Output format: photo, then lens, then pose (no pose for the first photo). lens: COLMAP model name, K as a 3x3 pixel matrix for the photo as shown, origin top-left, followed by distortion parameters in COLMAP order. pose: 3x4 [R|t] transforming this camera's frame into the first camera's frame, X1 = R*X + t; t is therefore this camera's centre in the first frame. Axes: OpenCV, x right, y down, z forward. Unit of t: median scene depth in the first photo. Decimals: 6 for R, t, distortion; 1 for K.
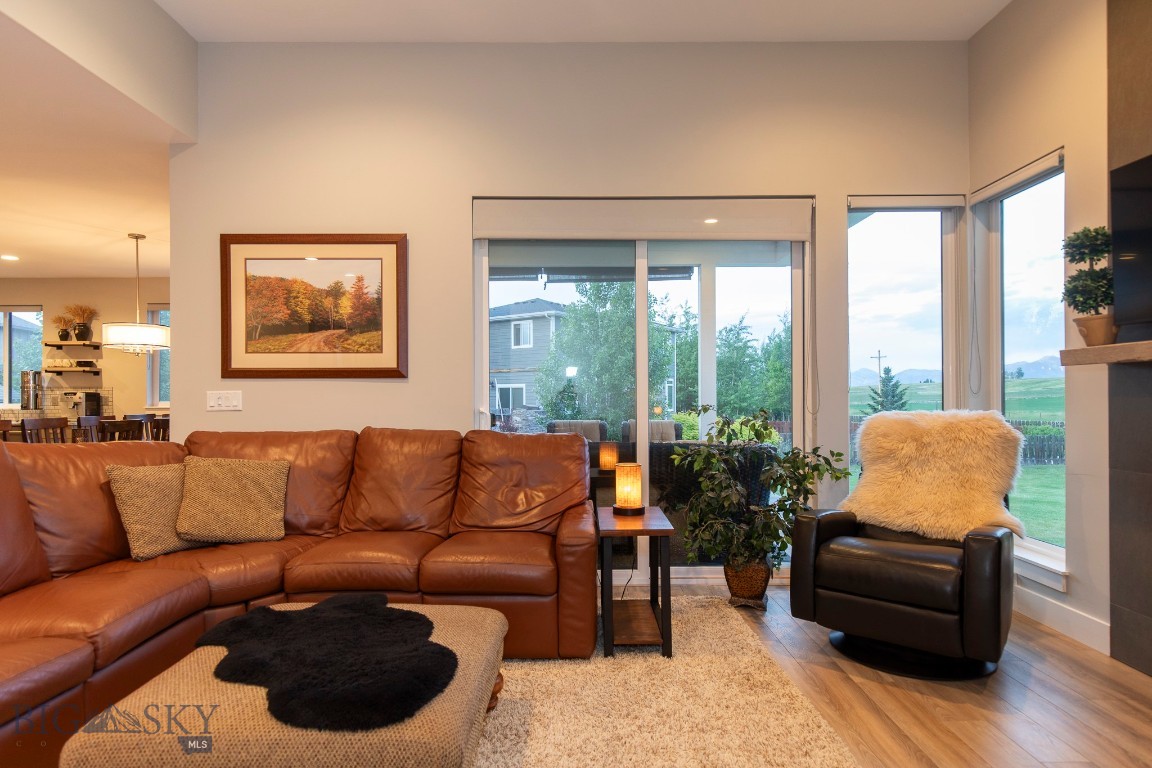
lens RADIAL K [[620.4, 0, 585.4], [0, 620.4, 395.5], [0, 0, 1]] dist [0.011468, 0.000079]
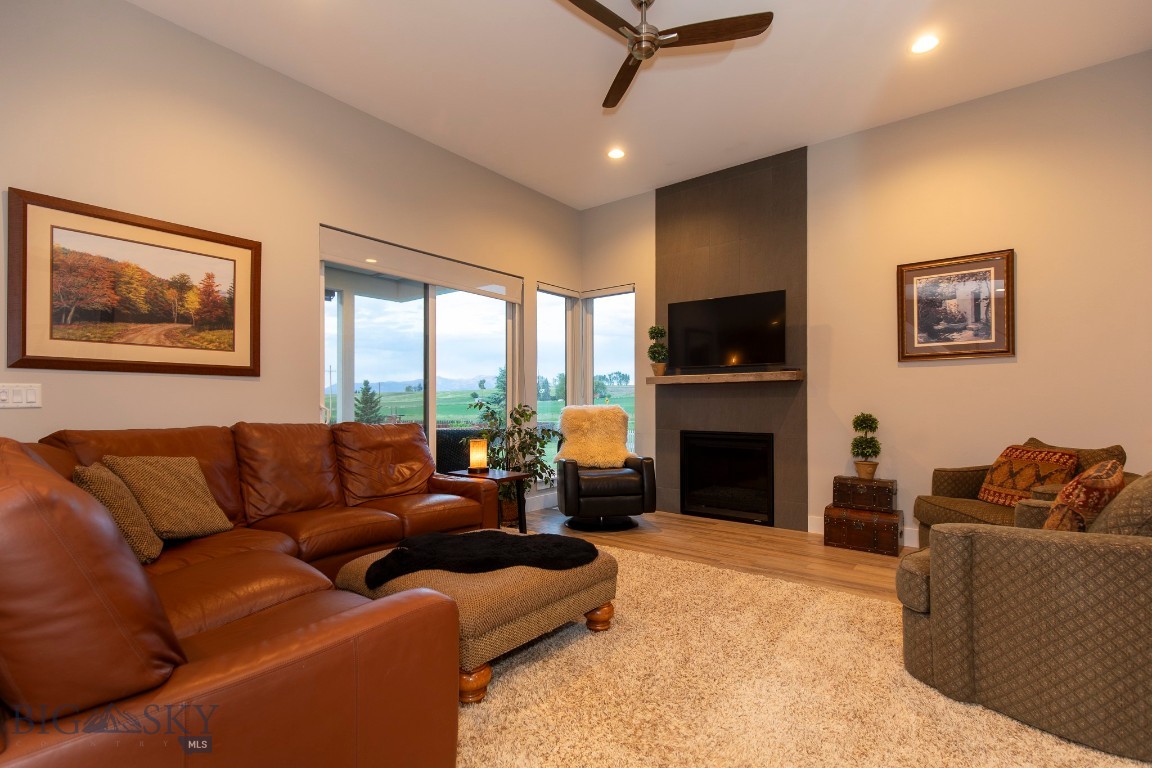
lens RADIAL K [[523.1, 0, 567.5], [0, 523.1, 404.5], [0, 0, 1]] dist [0.023777, -0.006696]
pose [[0.639019, 0.000469, 0.769190, -0.676597], [-0.002354, 0.999996, 0.001347, 0.018491], [-0.769187, -0.002671, 0.639018, 0.008103]]
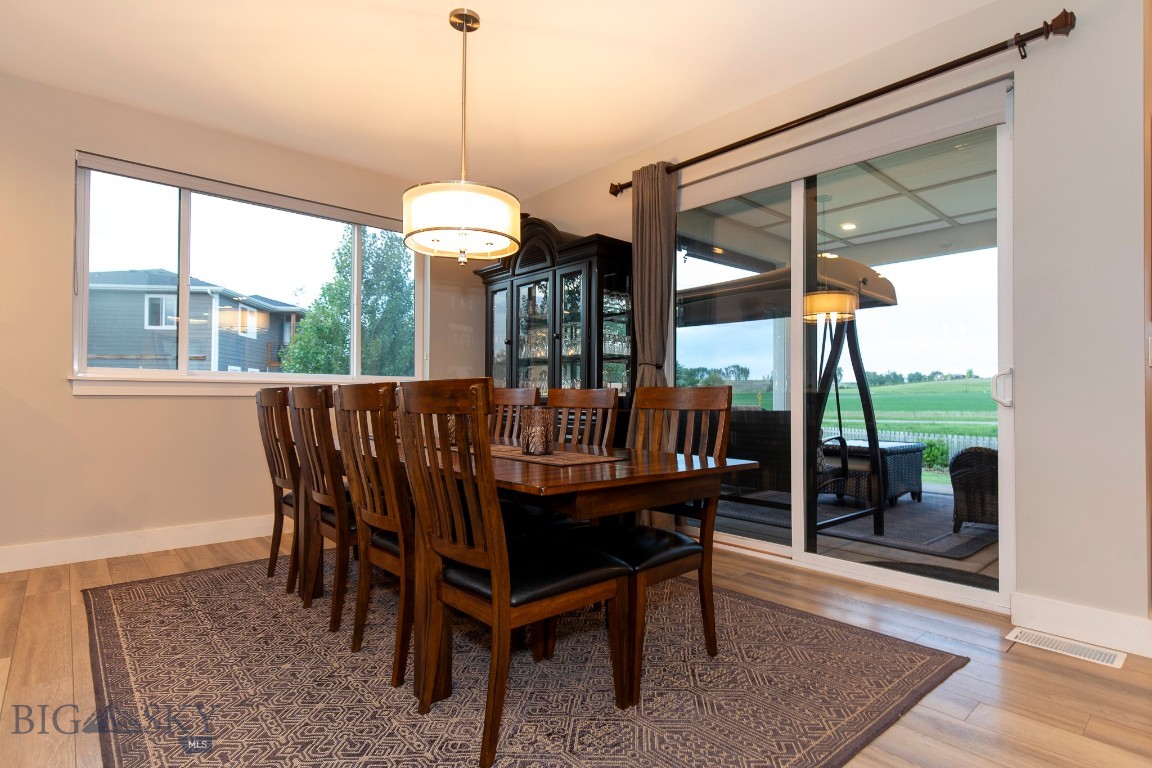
lens RADIAL K [[575.0, 0, 580.3], [0, 575.0, 398.2], [0, 0, 1]] dist [-0.012087, -0.000176]
pose [[0.757188, 0.008262, 0.653145, -1.664390], [-0.008285, 0.999961, -0.003045, 0.085311], [-0.653145, -0.003106, 0.757226, 1.002428]]
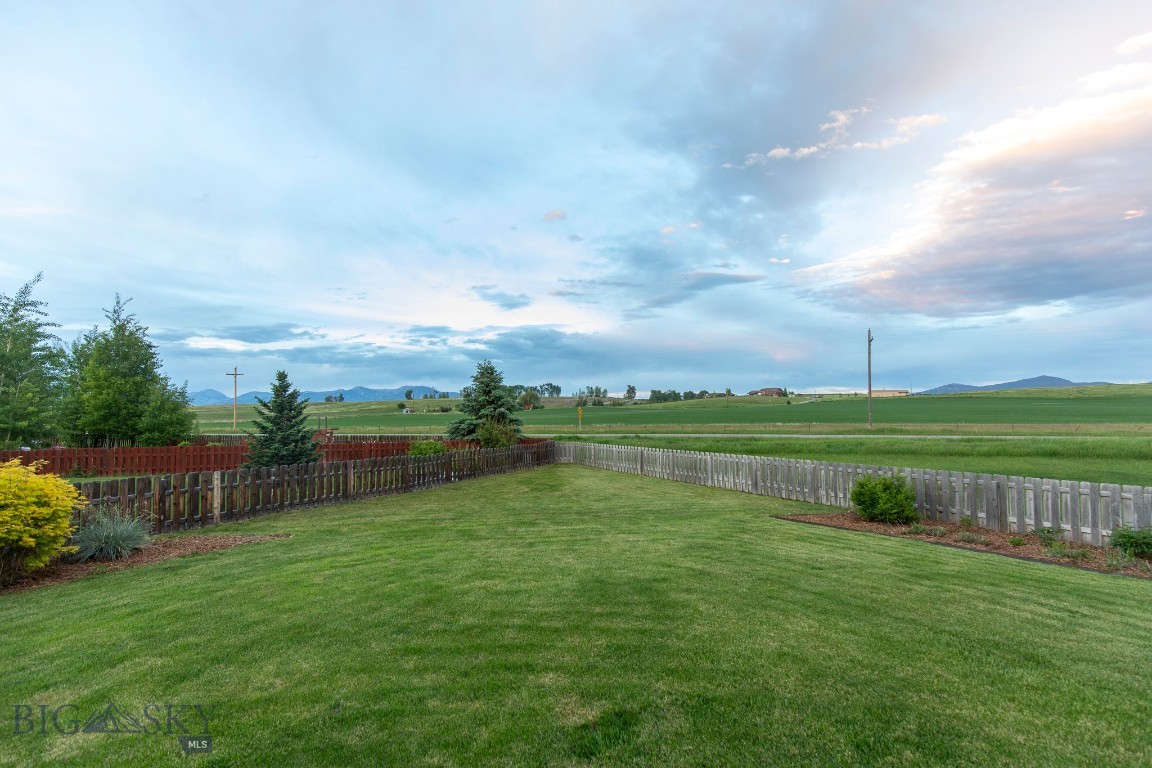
lens RADIAL K [[523.1, 0, 574.0], [0, 523.1, 391.7], [0, 0, 1]] dist [0.023777, -0.006696]
pose [[0.519963, 0.040121, 0.853246, 1.089800], [-0.002333, 0.998959, -0.045551, 0.064579], [-0.854186, 0.021694, 0.519516, 3.191049]]
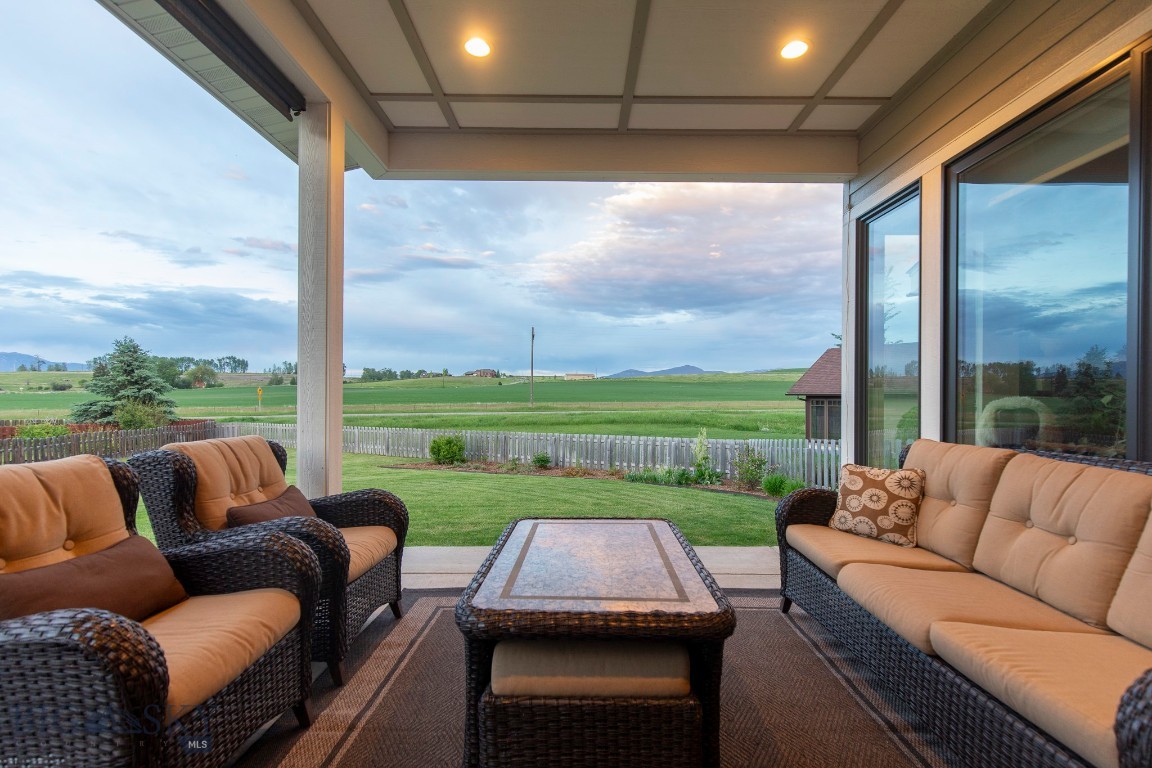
lens RADIAL K [[523.1, 0, 575.2], [0, 523.1, 392.9], [0, 0, 1]] dist [0.023777, -0.006696]
pose [[0.017579, 0.006697, 0.999823, -0.471047], [-0.004109, 0.999970, -0.006625, 0.034039], [-0.999837, -0.003992, 0.017606, 1.745990]]
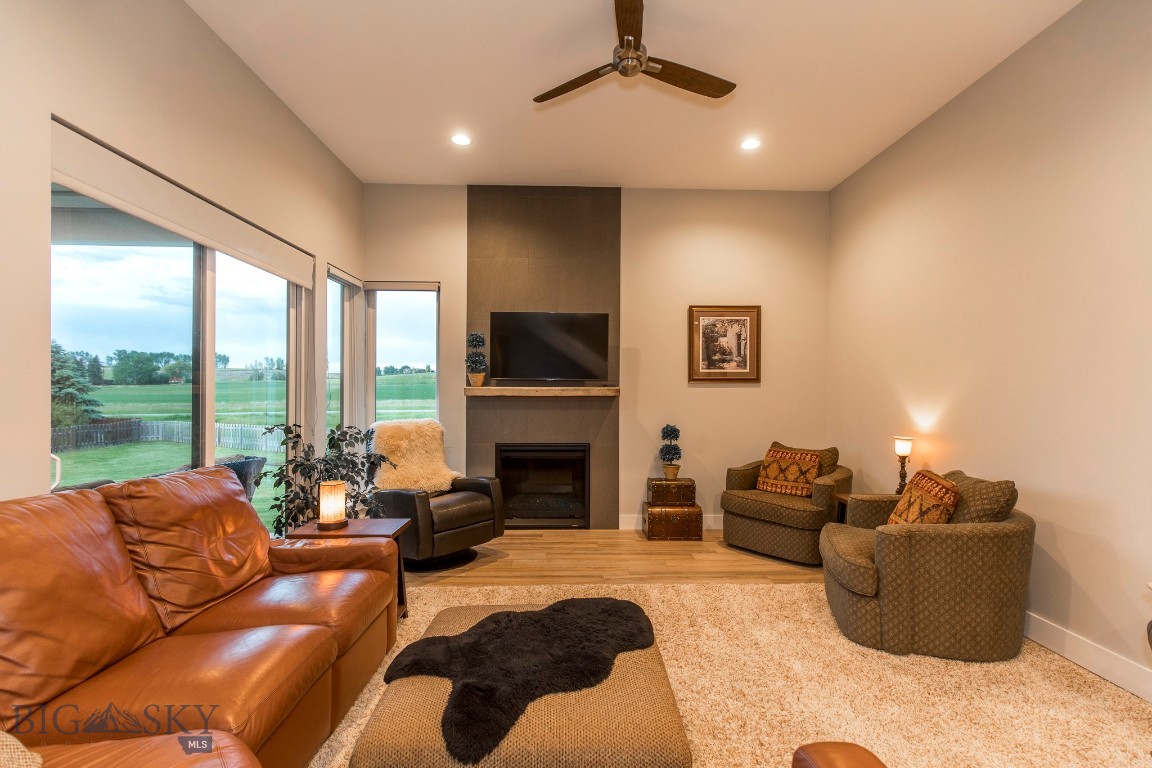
lens RADIAL K [[523.1, 0, 563.7], [0, 523.1, 394.8], [0, 0, 1]] dist [0.023777, -0.006696]
pose [[0.009146, -0.005023, 0.999946, -0.753870], [-0.005464, 0.999972, 0.005073, -0.046116], [-0.999943, -0.005510, 0.009119, 0.504899]]
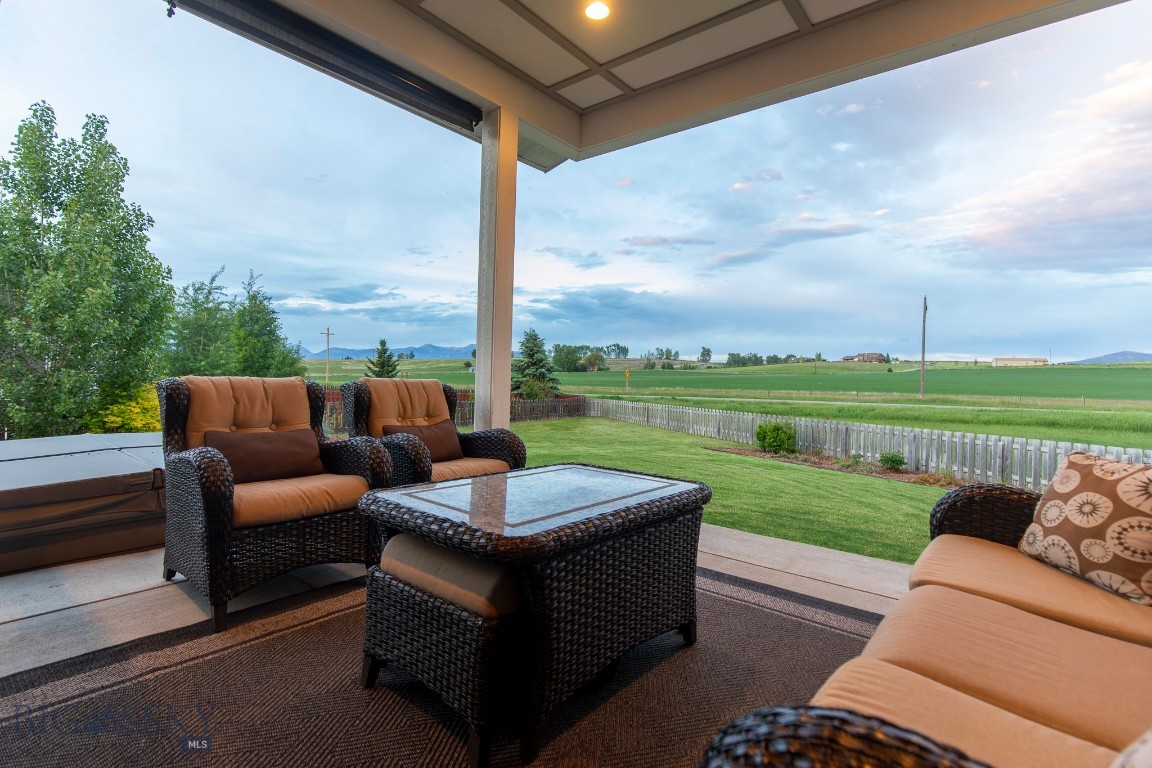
lens RADIAL K [[547.2, 0, 545.3], [0, 547.2, 381.6], [0, 0, 1]] dist [0.003592, -0.002357]
pose [[0.661407, 0.010823, 0.749949, -0.353846], [-0.028705, 0.999529, 0.010891, 0.080217], [-0.749478, -0.028730, 0.661406, 1.356276]]
